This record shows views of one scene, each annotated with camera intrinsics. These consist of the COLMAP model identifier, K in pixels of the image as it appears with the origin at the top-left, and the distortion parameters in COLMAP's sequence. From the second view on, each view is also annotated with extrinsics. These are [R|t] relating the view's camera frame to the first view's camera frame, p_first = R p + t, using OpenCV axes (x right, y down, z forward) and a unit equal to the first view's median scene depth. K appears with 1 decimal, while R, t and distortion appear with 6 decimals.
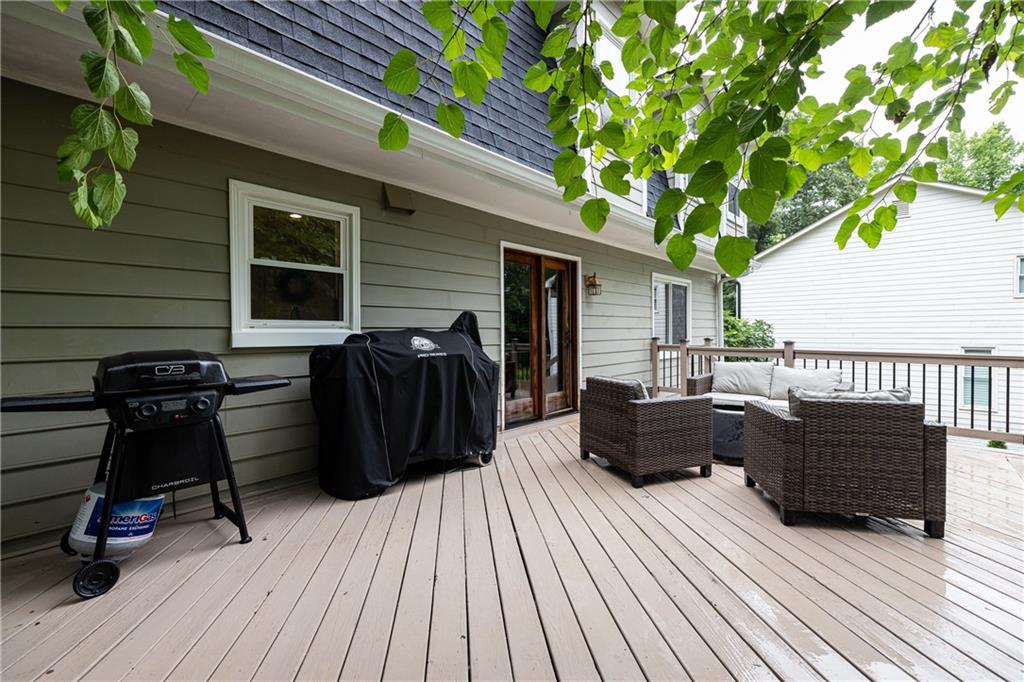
lens RADIAL K [[437.1, 0, 516.1], [0, 437.1, 335.7], [0, 0, 1]] dist [0.001278, 0.000502]
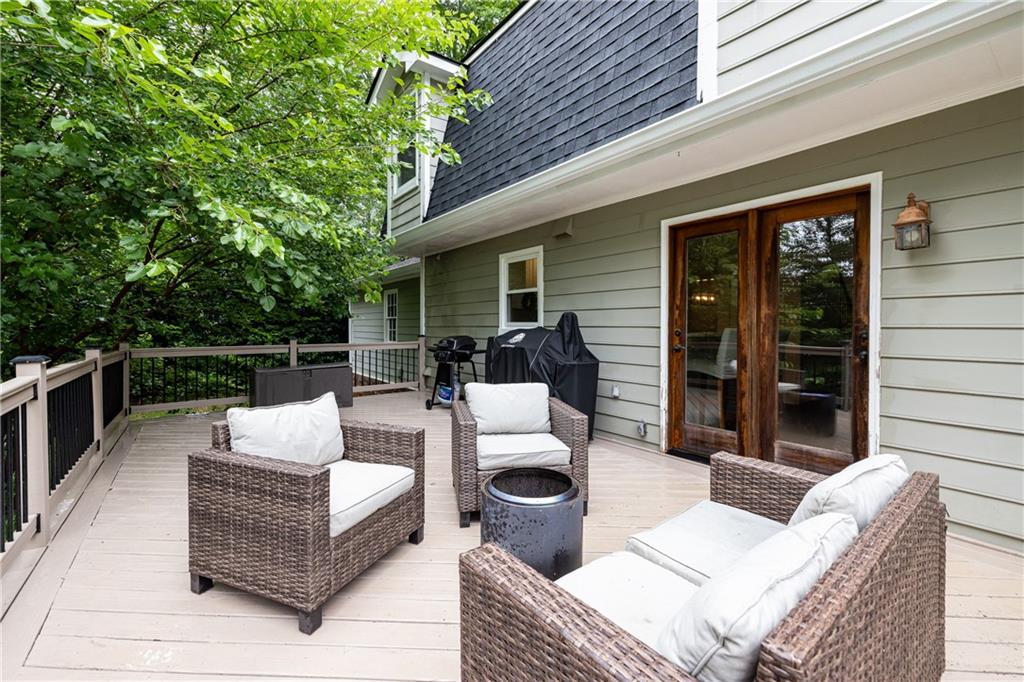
lens RADIAL K [[437.1, 0, 516.1], [0, 437.1, 335.7], [0, 0, 1]] dist [0.001278, 0.000502]
pose [[-0.193860, 0.028748, -0.980608, 1.127922], [-0.014215, 0.999383, 0.032108, -0.032326], [0.980926, 0.020164, -0.193332, 1.210544]]
